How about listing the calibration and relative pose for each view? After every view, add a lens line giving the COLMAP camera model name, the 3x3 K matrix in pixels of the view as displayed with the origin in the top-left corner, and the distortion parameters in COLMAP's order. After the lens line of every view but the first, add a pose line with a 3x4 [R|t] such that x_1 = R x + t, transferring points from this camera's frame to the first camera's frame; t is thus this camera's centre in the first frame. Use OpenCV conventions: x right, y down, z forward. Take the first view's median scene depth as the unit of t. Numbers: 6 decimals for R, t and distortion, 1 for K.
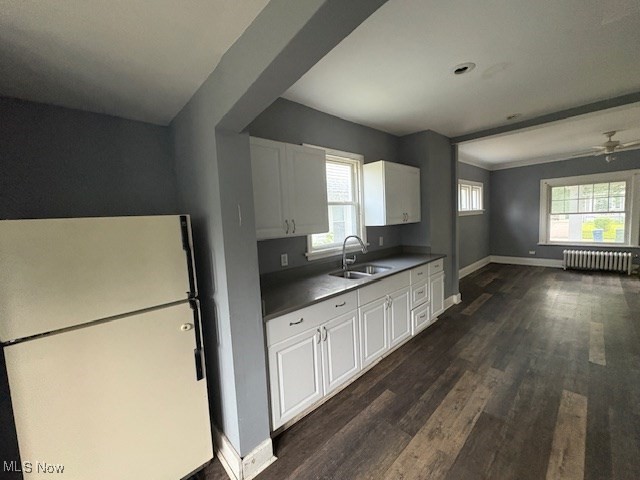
lens RADIAL K [[255.5, 0, 319.3], [0, 255.5, 239.4], [0, 0, 1]] dist [0.003064, -0.000521]
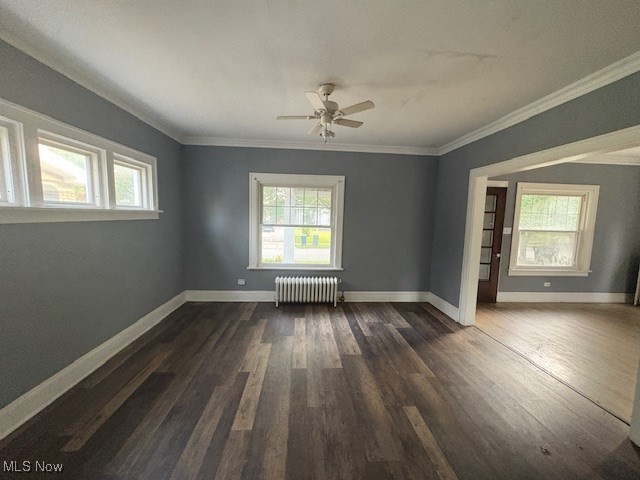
lens RADIAL K [[255.5, 0, 319.3], [0, 255.5, 238.9], [0, 0, 1]] dist [0.003064, -0.000521]
pose [[0.627486, -0.004884, 0.778612, 0.911293], [0.007287, 0.999973, 0.000400, -0.119213], [-0.778593, 0.005423, 0.627505, 0.879335]]
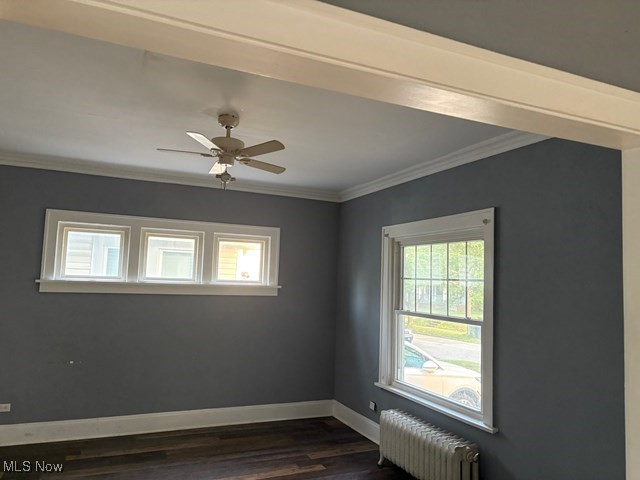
lens RADIAL K [[484.7, 0, 324.1], [0, 484.7, 234.7], [0, 0, 1]] dist [0.038269, -0.027907]
pose [[0.944311, 0.053394, -0.324695, 2.029734], [-0.110828, 0.980704, -0.161050, -0.160504], [0.309830, 0.188066, 0.932007, 0.457798]]
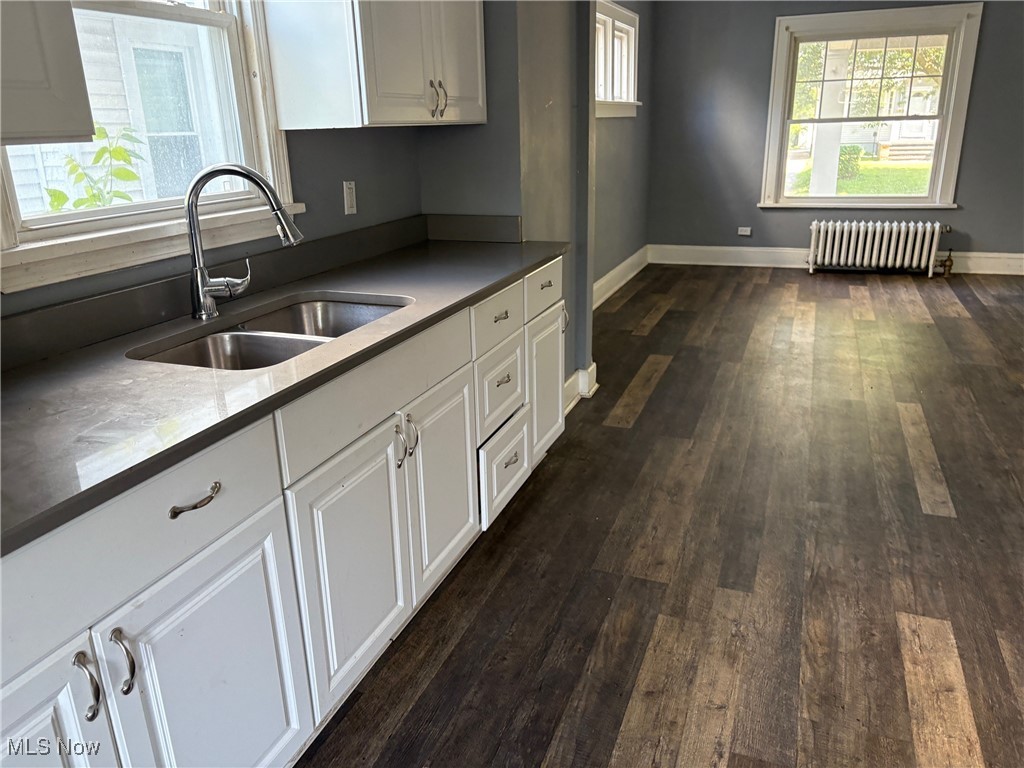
lens RADIAL K [[775.4, 0, 507.7], [0, 775.4, 391.9], [0, 0, 1]] dist [0.038269, -0.027907]
pose [[0.897174, -0.119620, 0.425170, 0.034593], [0.019936, 0.972613, 0.231574, 0.021008], [-0.441227, -0.199286, 0.874988, 0.240855]]
